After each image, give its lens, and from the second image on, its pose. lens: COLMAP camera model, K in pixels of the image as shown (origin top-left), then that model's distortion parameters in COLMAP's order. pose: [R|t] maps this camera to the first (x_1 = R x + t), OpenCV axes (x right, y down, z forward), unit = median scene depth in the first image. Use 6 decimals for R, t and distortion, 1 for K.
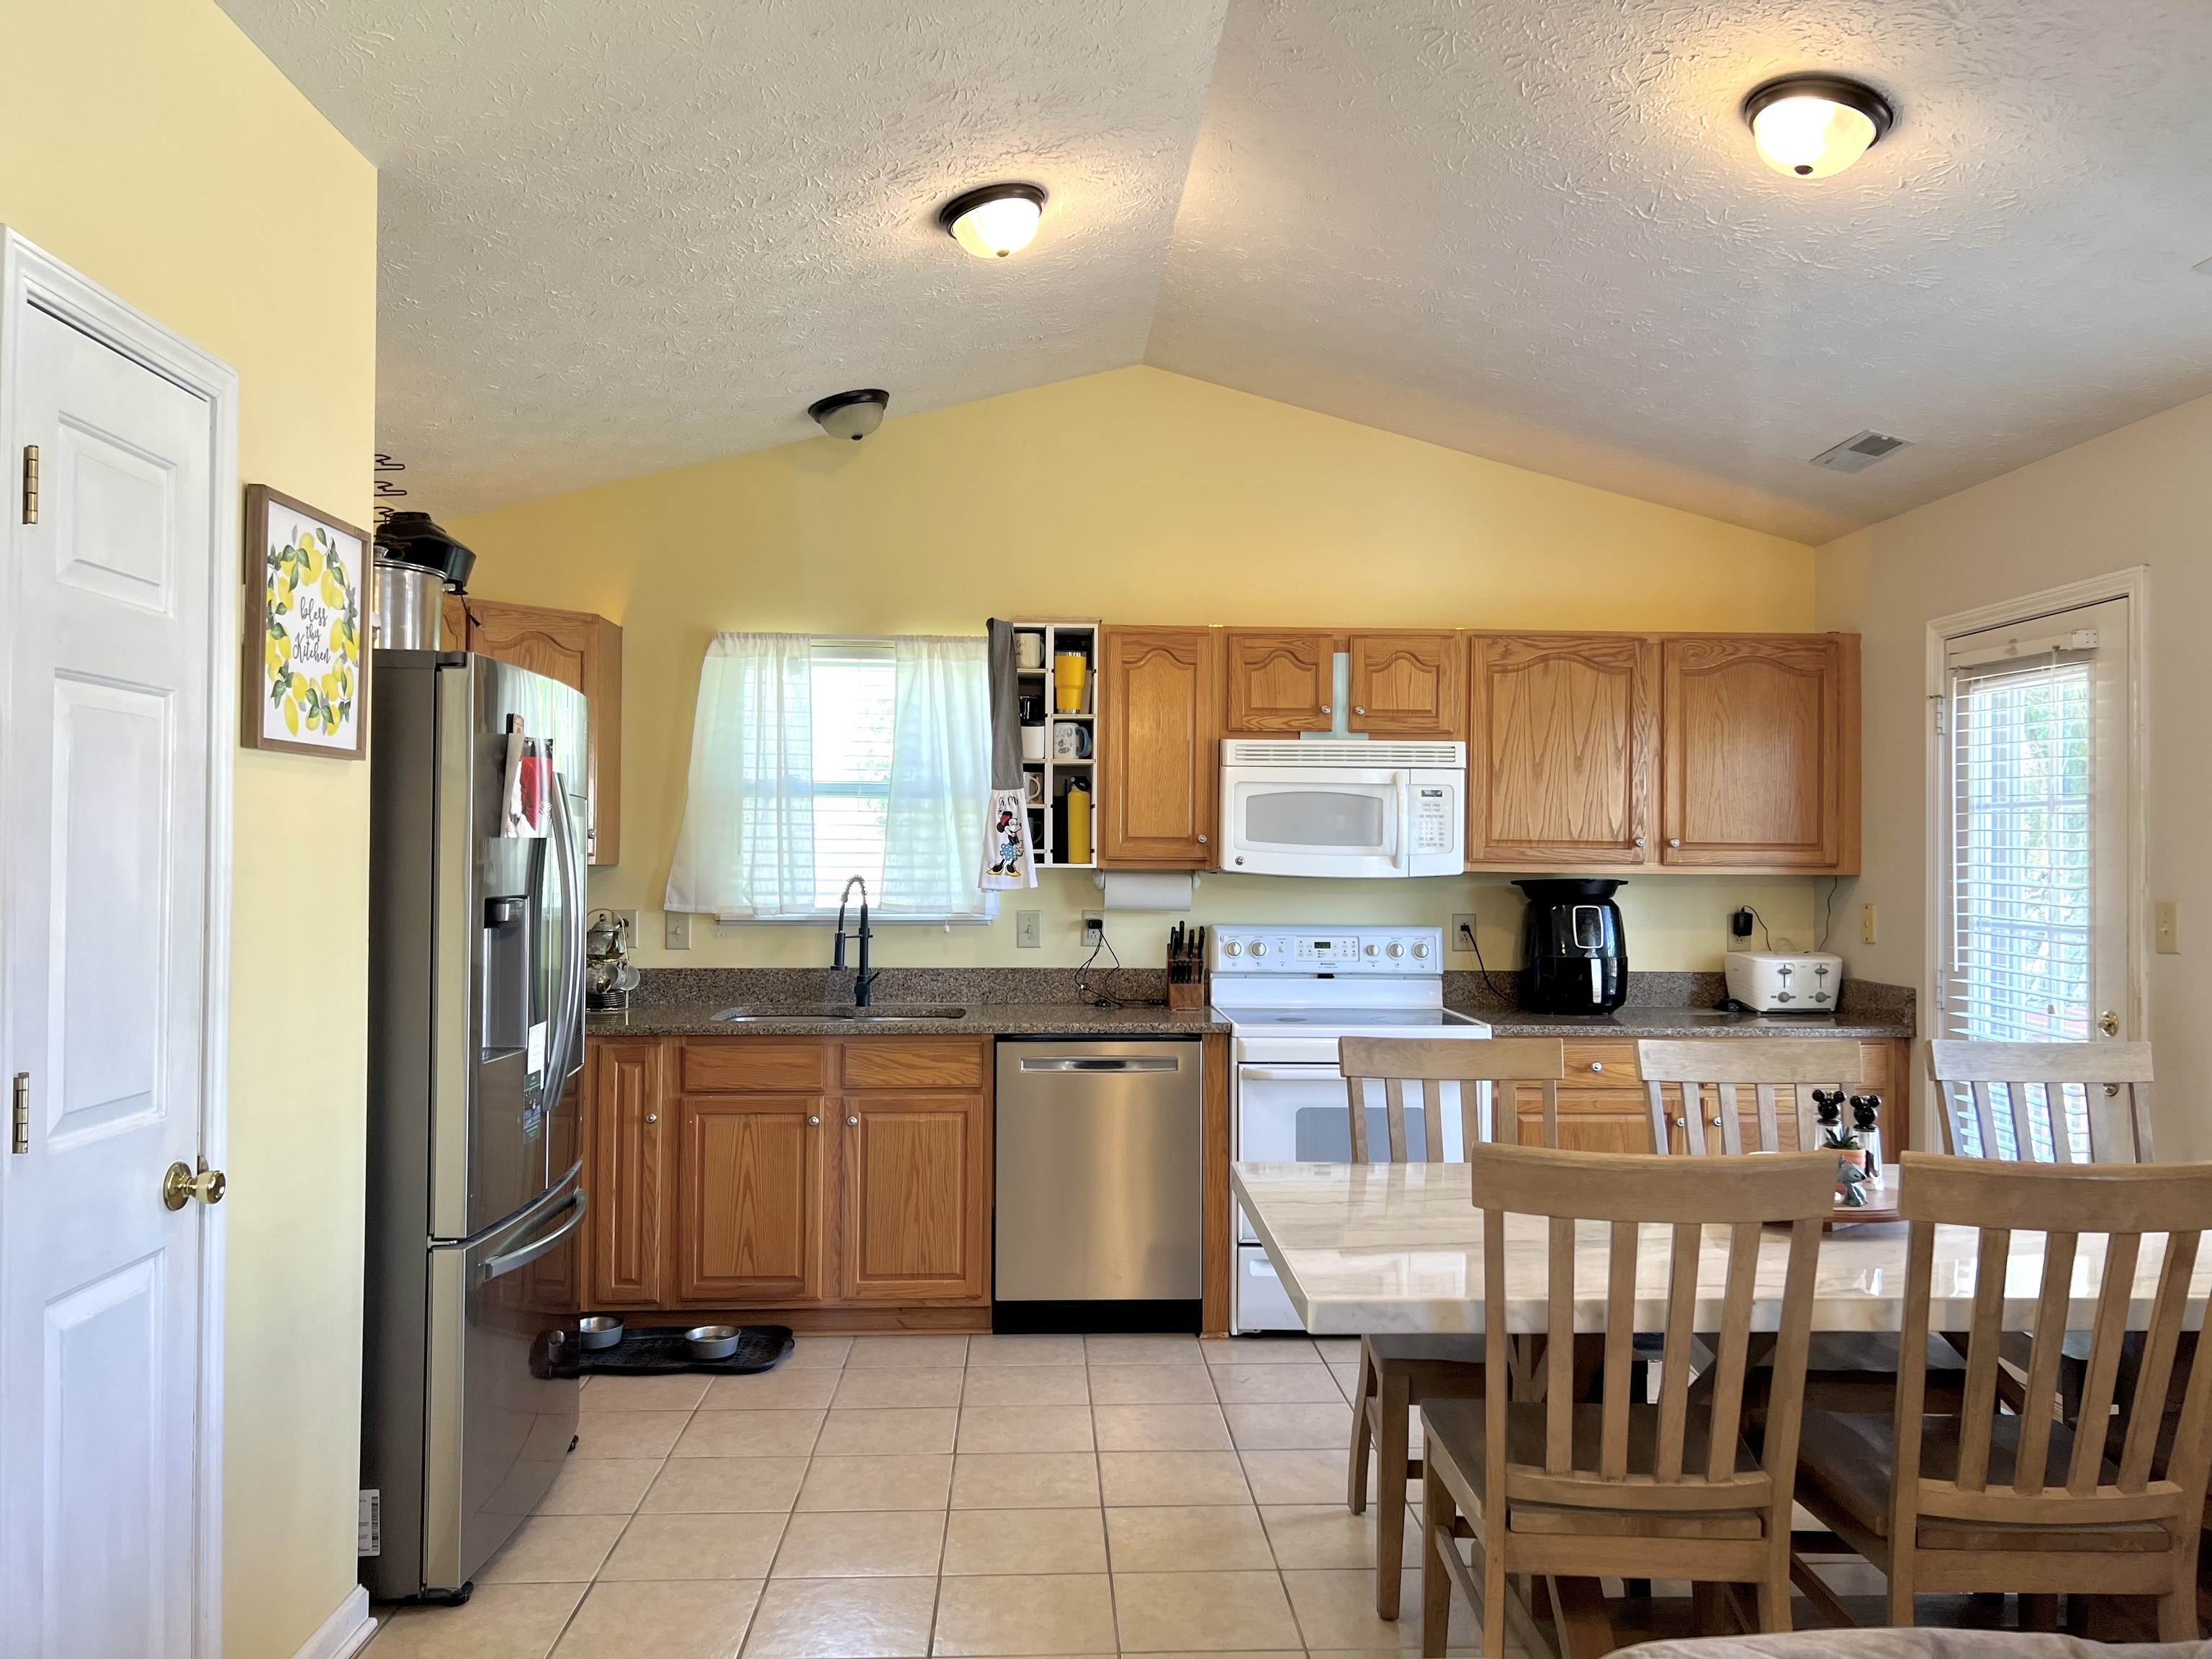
lens RADIAL K [[1665.8, 0, 1120.0], [0, 1665.8, 830.6], [0, 0, 1]] dist [0.114565, -0.162896]
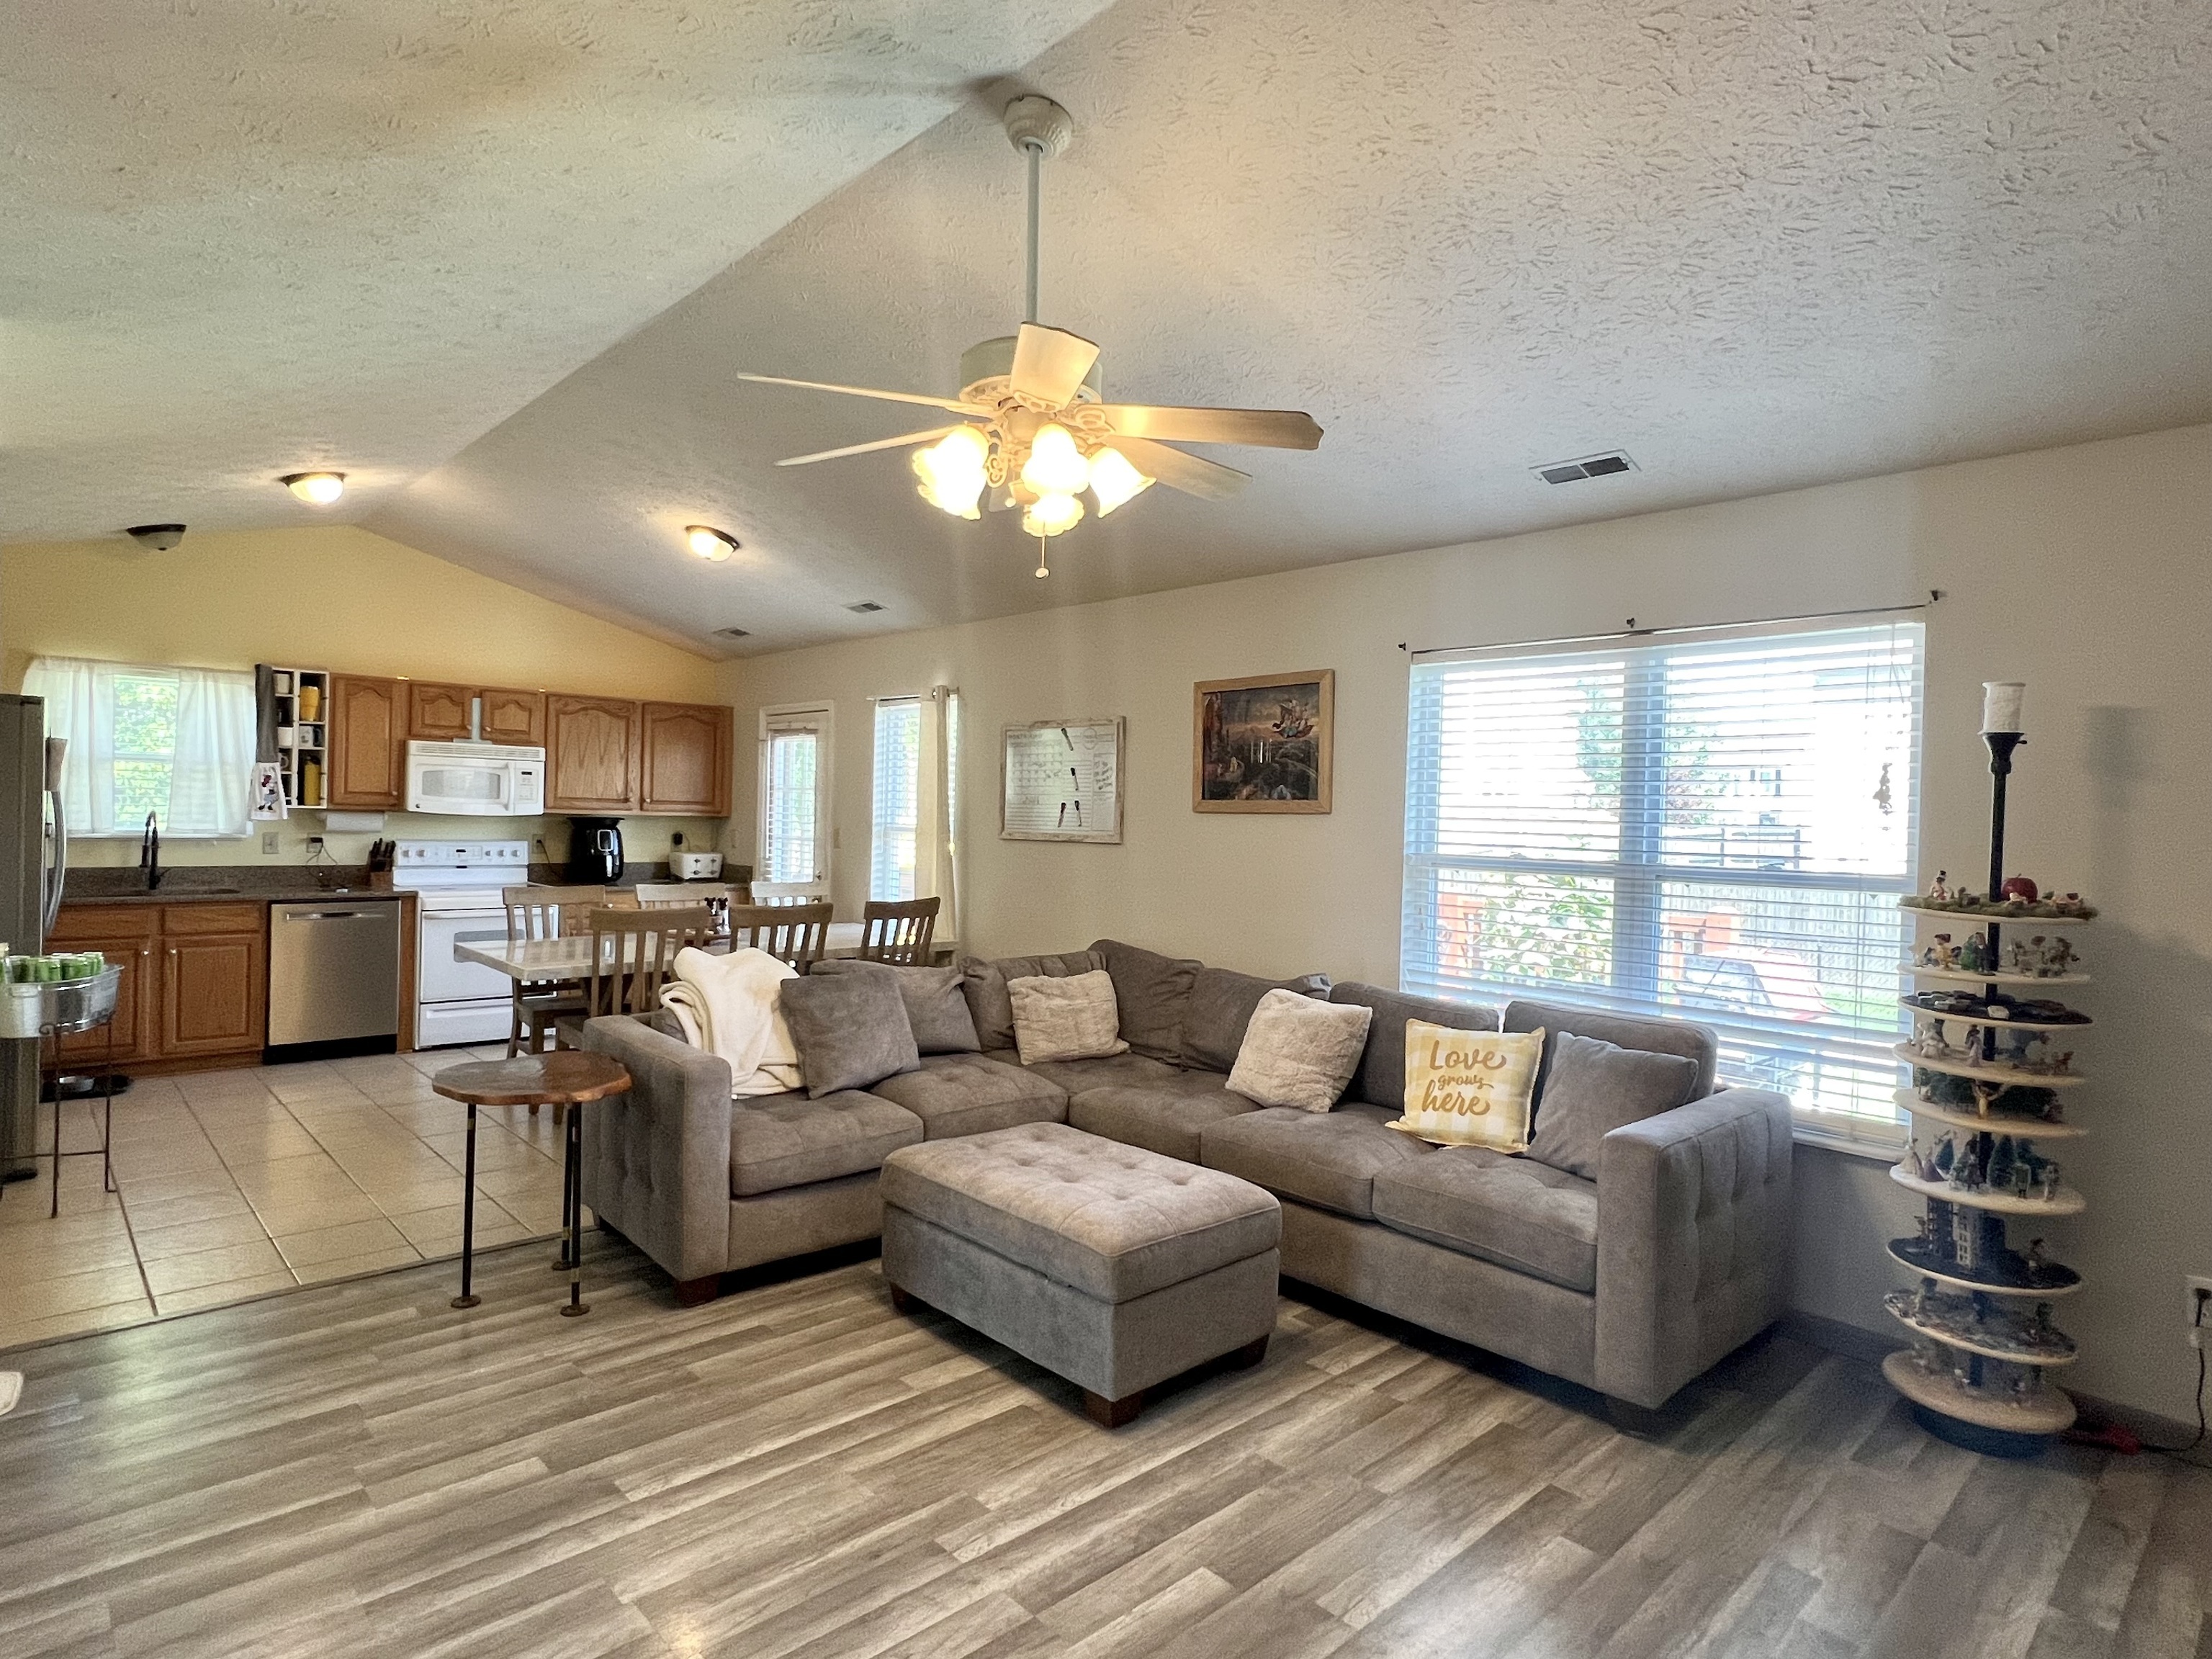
lens RADIAL K [[1193.8, 0, 1094.6], [0, 1193.8, 826.2], [0, 0, 1]] dist [-0.004740, -0.000197]
pose [[0.767983, 0.006155, 0.640440, -0.199020], [-0.030744, 0.999155, 0.027265, -0.018681], [-0.639731, -0.040629, 0.767524, -0.510363]]
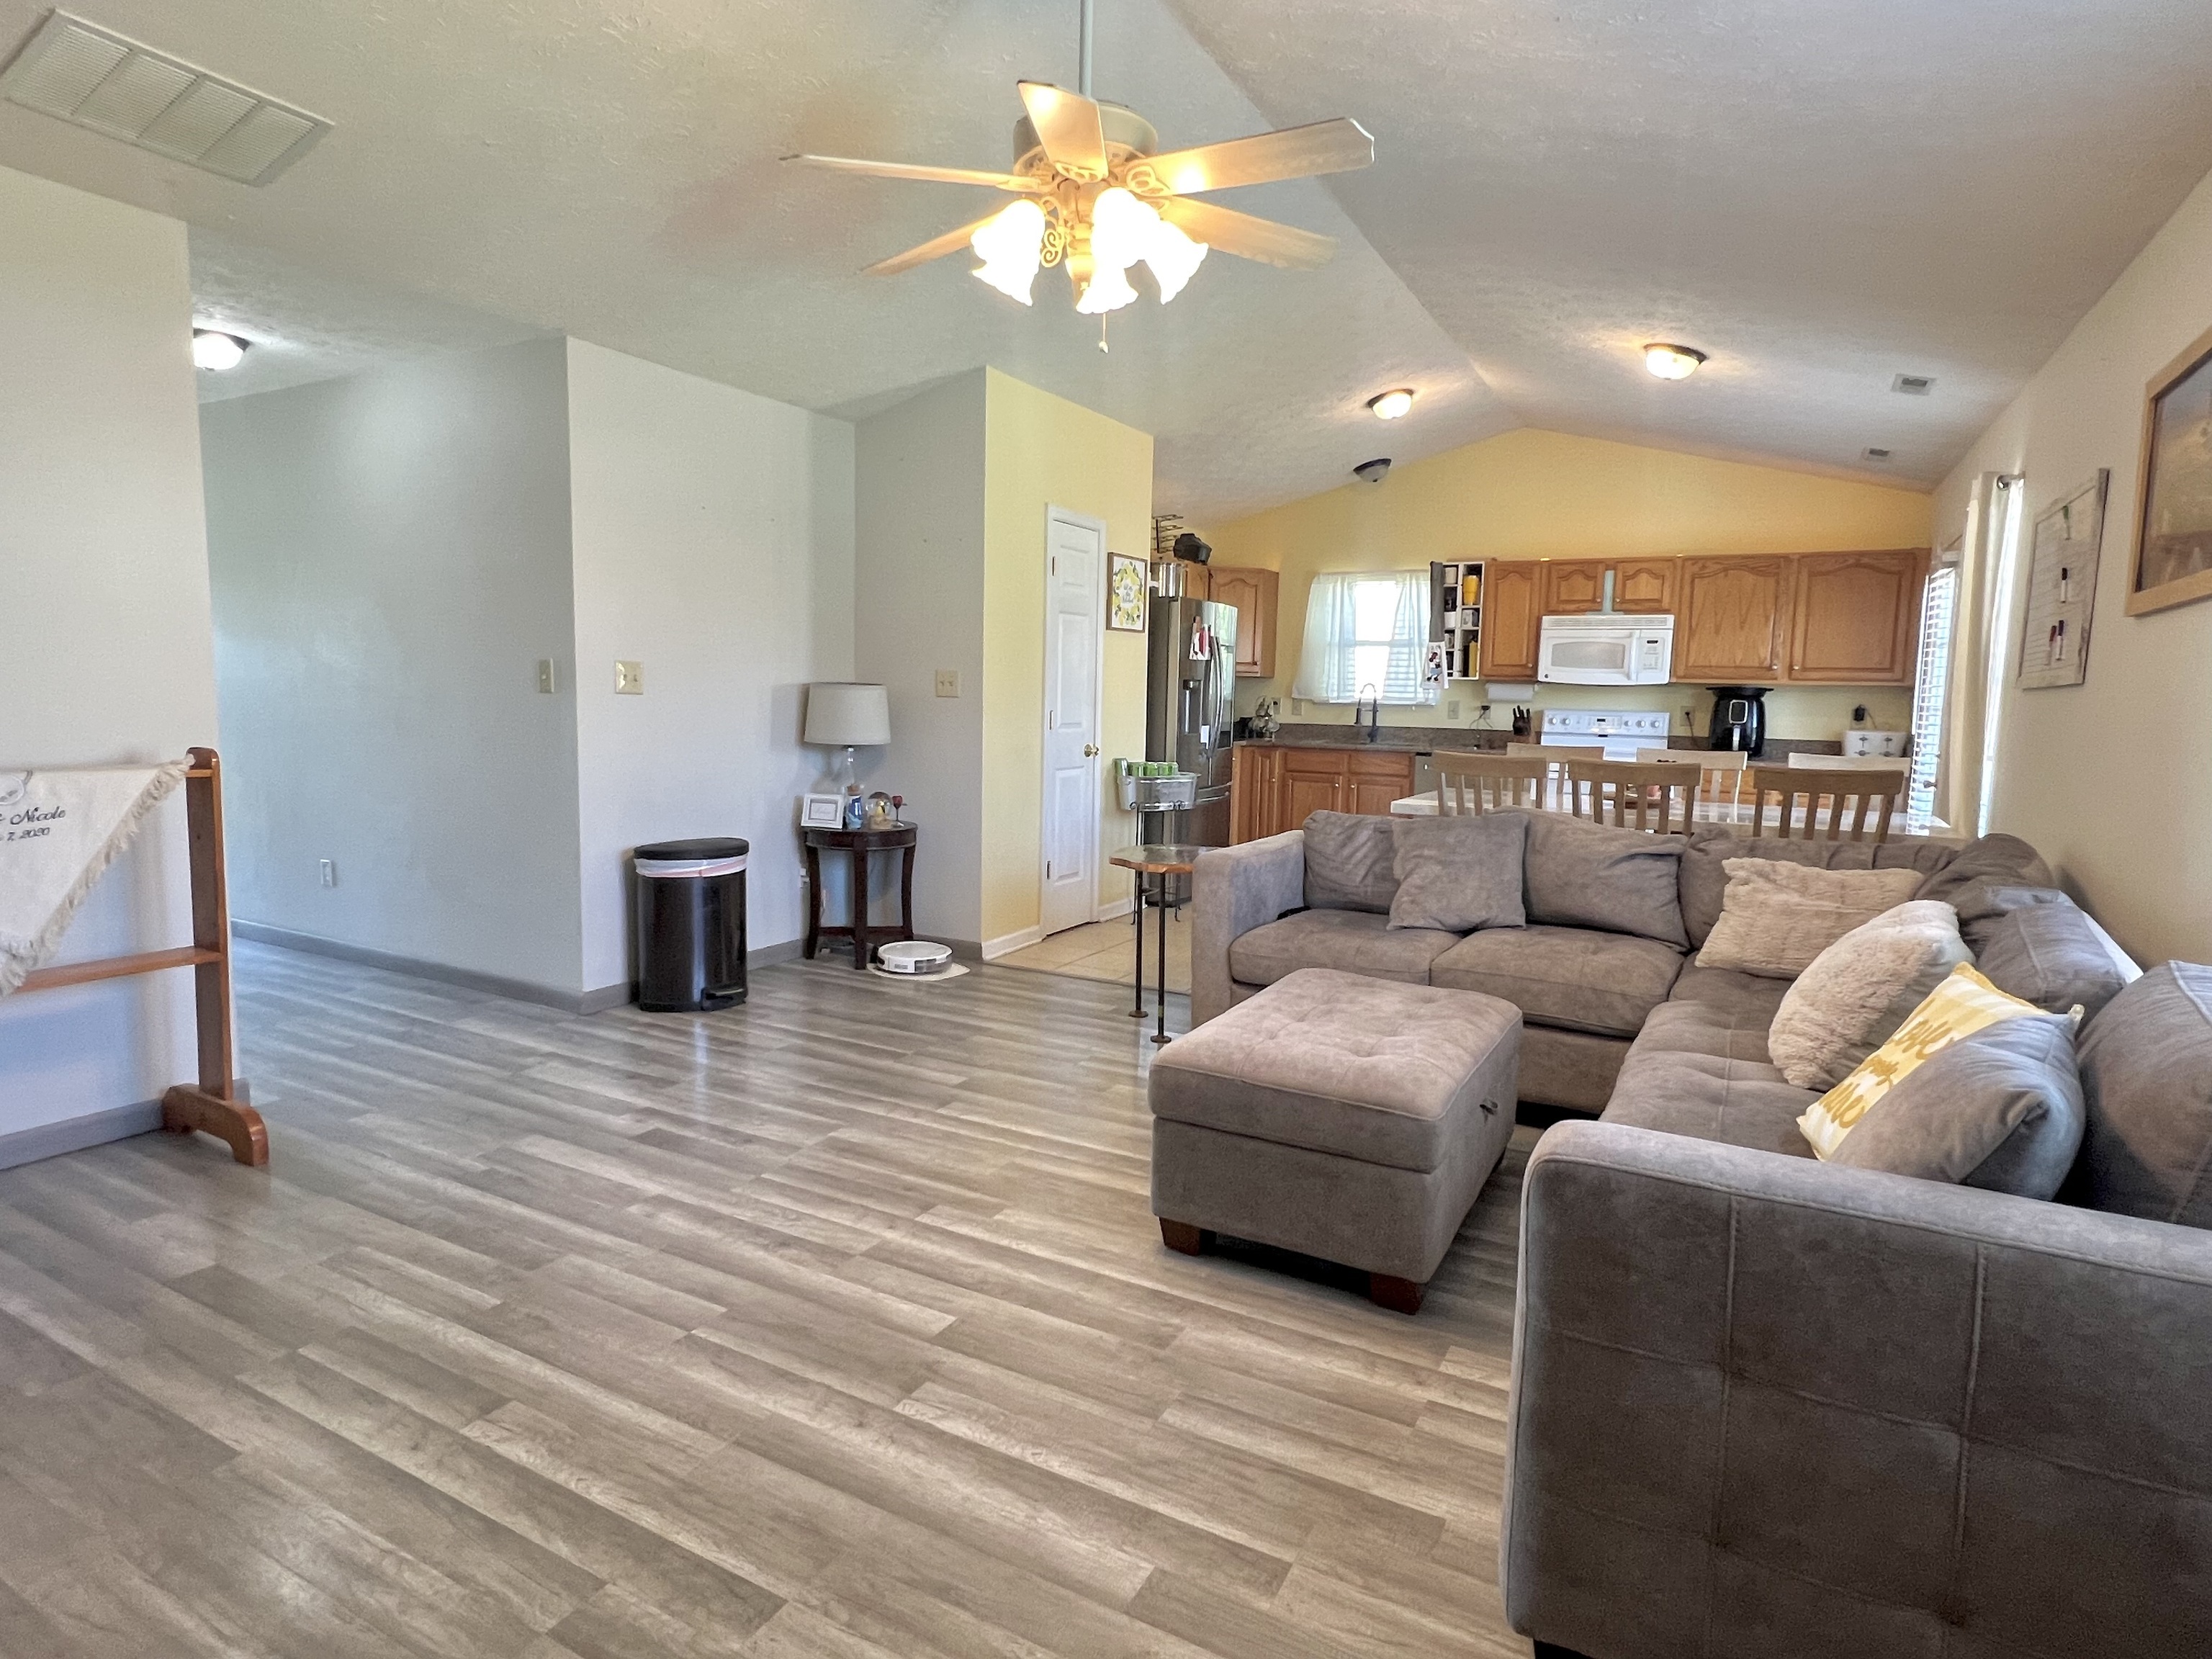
lens RADIAL K [[1193.8, 0, 1094.6], [0, 1193.8, 826.2], [0, 0, 1]] dist [-0.004740, -0.000197]
pose [[0.847521, 0.069759, -0.526157, 0.379748], [-0.006089, 0.992538, 0.121785, 0.025713], [0.530727, -0.100011, 0.841622, -0.542013]]
